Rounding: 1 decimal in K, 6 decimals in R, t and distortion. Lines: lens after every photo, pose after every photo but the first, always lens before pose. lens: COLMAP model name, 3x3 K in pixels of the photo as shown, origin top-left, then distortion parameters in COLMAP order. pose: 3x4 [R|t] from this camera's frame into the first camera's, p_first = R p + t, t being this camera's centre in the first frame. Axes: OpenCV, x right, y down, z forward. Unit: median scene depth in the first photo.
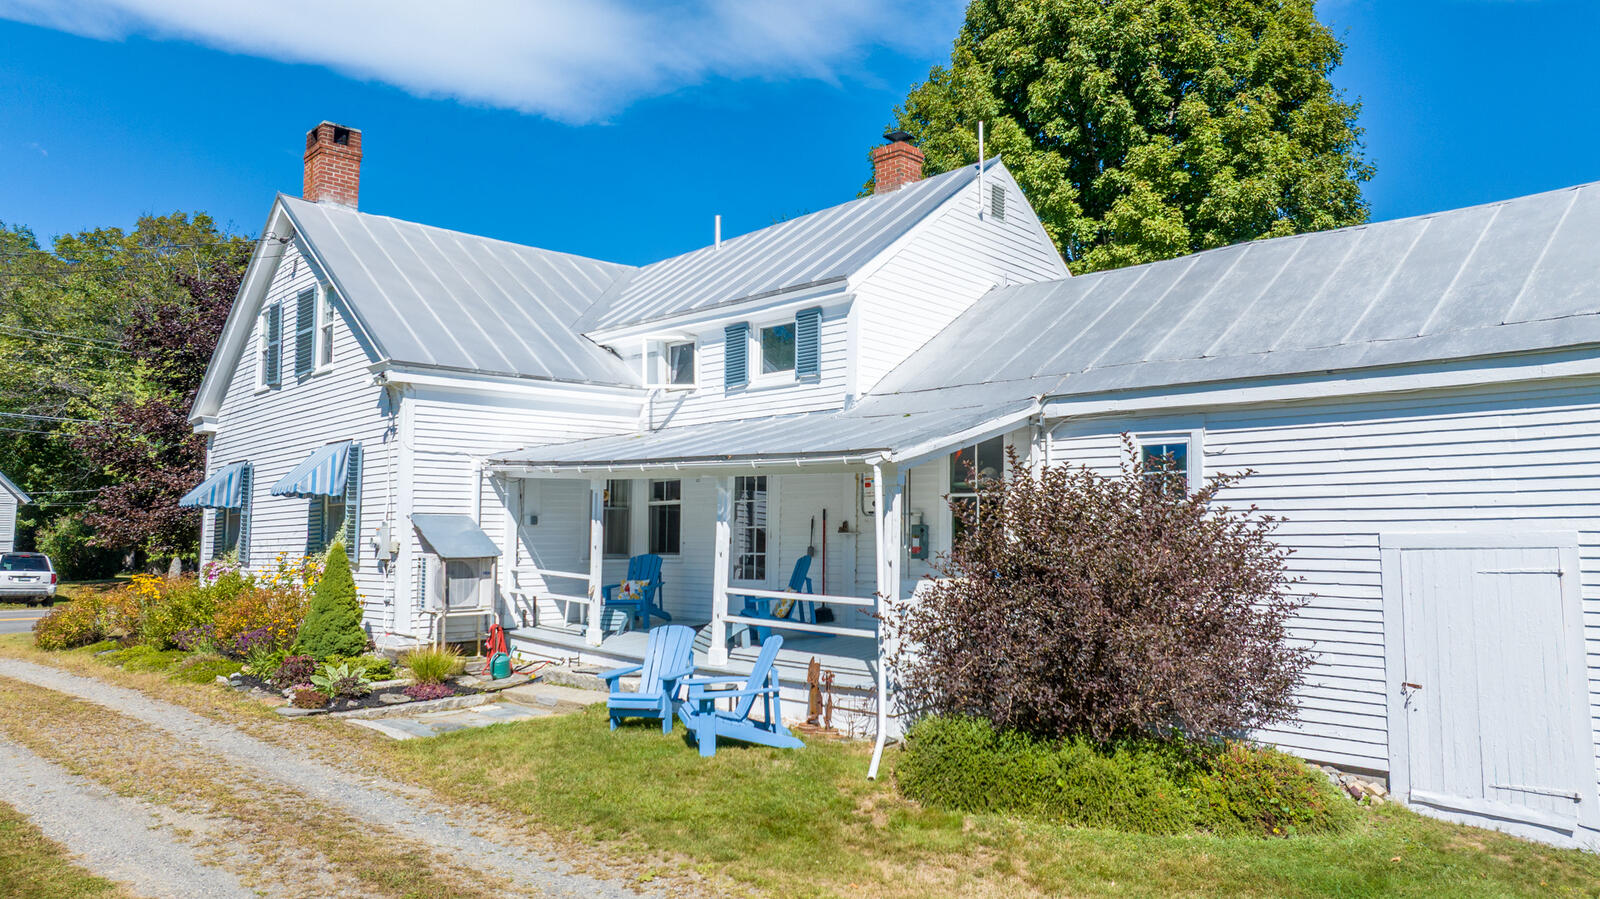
lens RADIAL K [[1107.3, 0, 800.0], [0, 1107.3, 449.5], [0, 0, 1]] dist [-0.000782, -0.000189]
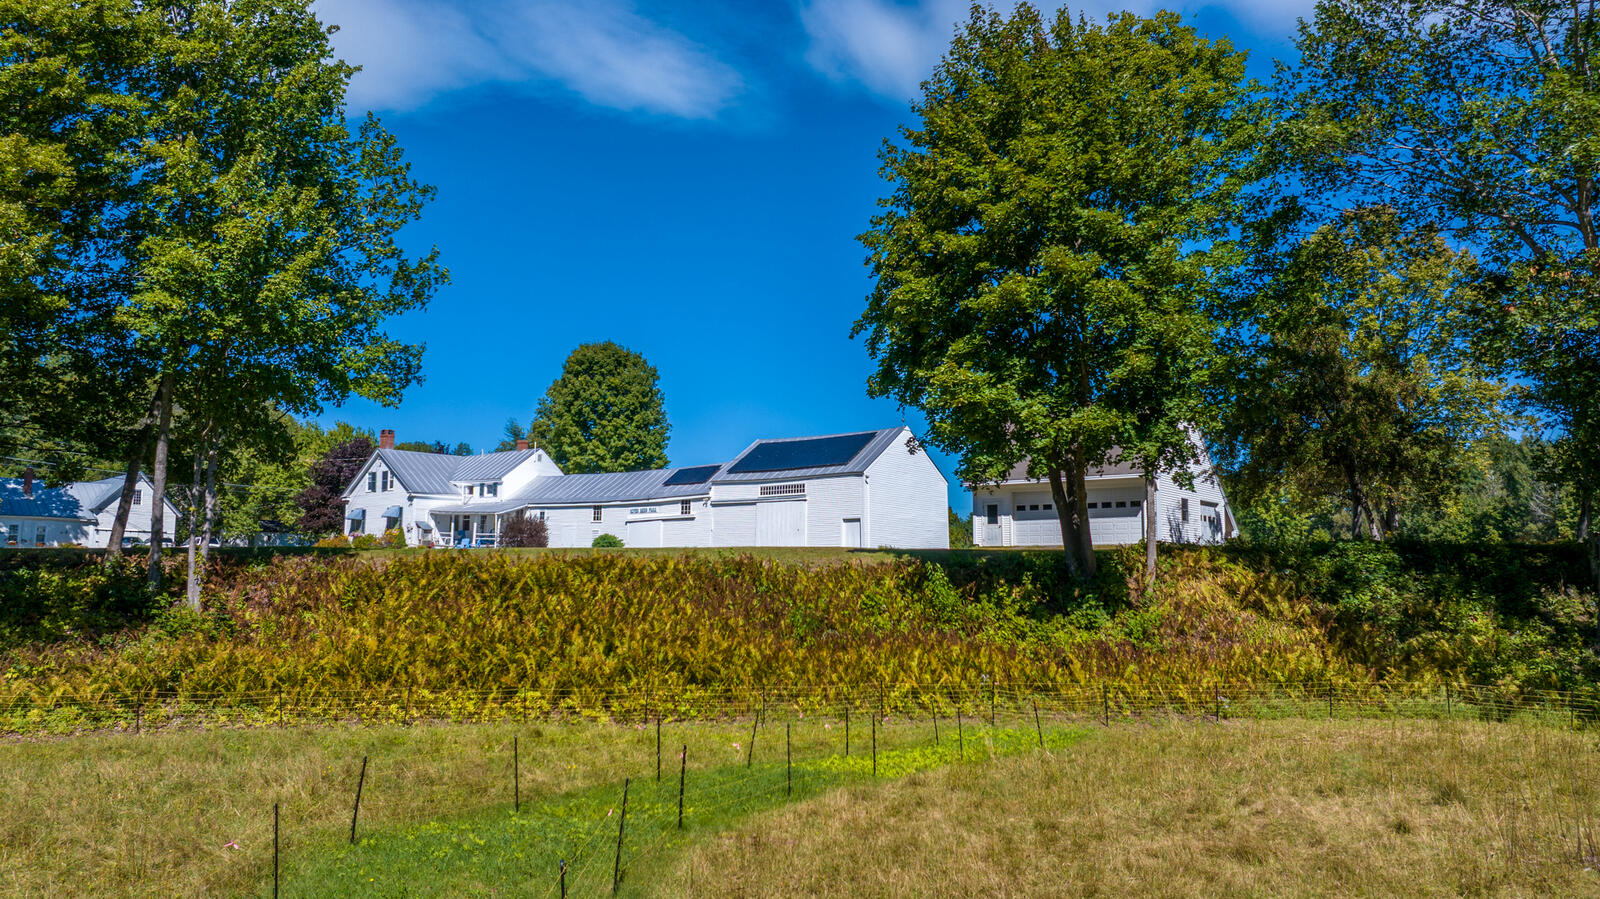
lens RADIAL K [[1107.3, 0, 800.0], [0, 1107.3, 449.5], [0, 0, 1]] dist [-0.000782, -0.000189]
pose [[0.984497, 0.023003, 0.173885, 0.480201], [-0.020820, 0.999680, -0.014368, -0.224723], [-0.174160, 0.010525, 0.984661, -4.149316]]
